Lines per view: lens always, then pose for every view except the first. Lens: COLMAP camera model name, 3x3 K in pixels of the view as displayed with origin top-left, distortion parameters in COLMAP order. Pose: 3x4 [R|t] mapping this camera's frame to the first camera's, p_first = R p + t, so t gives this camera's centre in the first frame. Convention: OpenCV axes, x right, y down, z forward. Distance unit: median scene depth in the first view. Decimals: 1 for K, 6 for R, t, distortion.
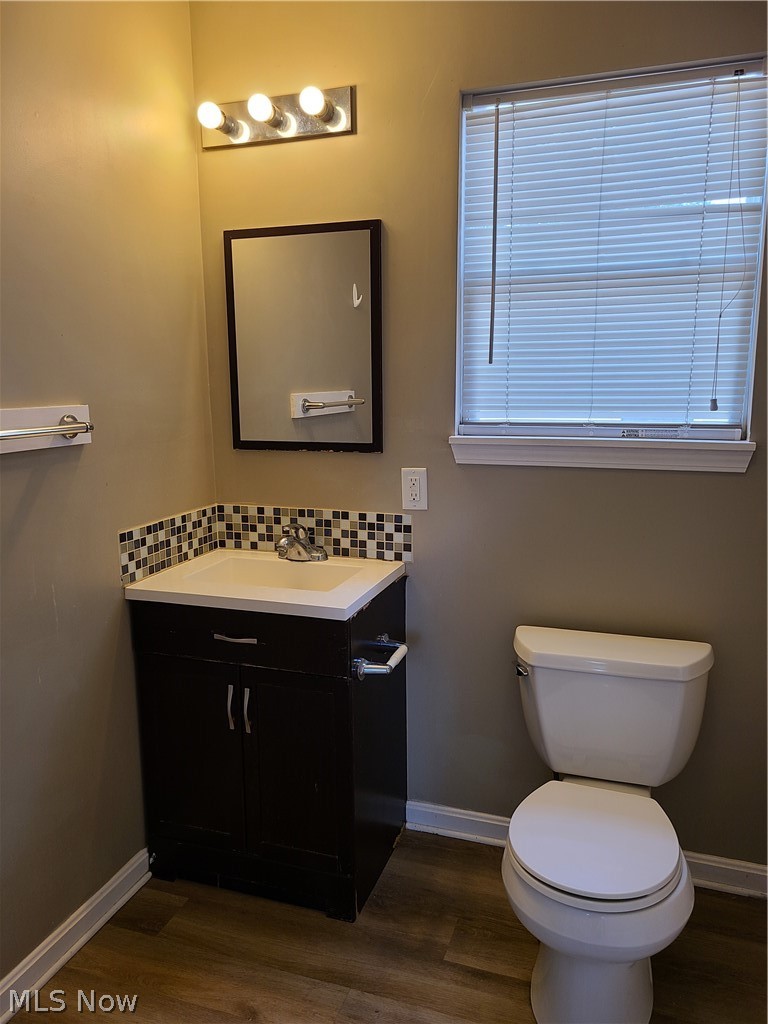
lens RADIAL K [[751.9, 0, 384.0], [0, 751.9, 512.0], [0, 0, 1]] dist [0.035578, -0.003685]
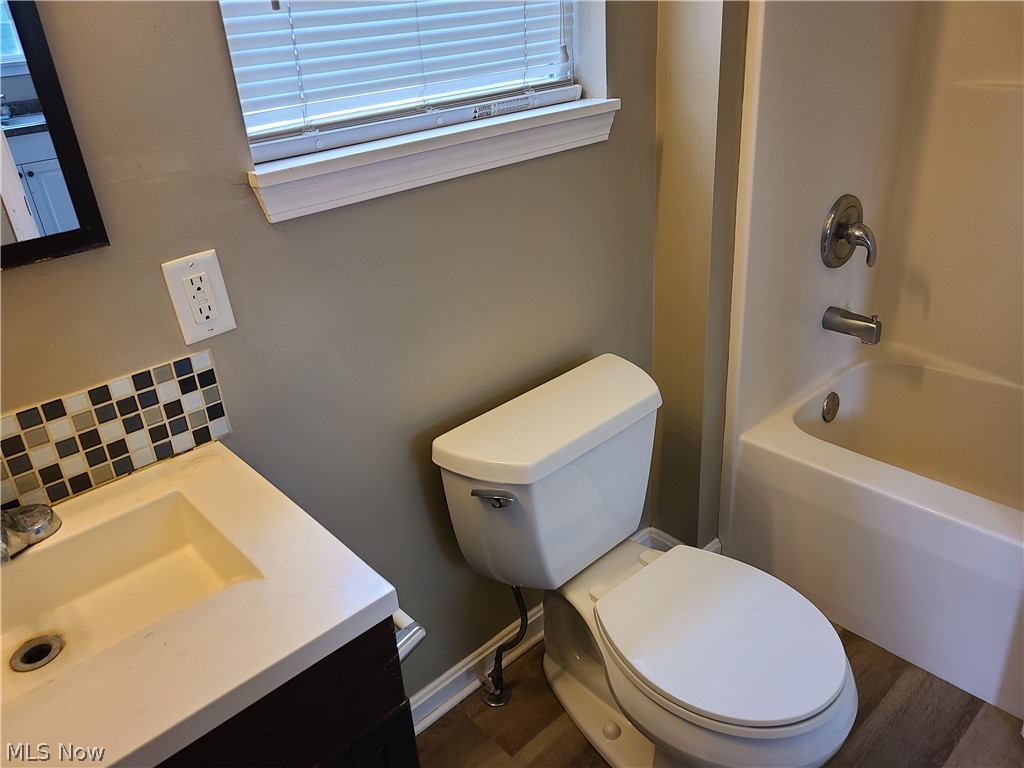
lens RADIAL K [[788.0, 0, 512.0], [0, 788.0, 384.0], [0, 0, 1]] dist [0.032415, -0.002154]
pose [[0.463292, -0.420650, 0.780009, -0.286518], [0.212525, 0.907220, 0.363022, -0.121631], [-0.860345, -0.002413, 0.509706, 0.556112]]
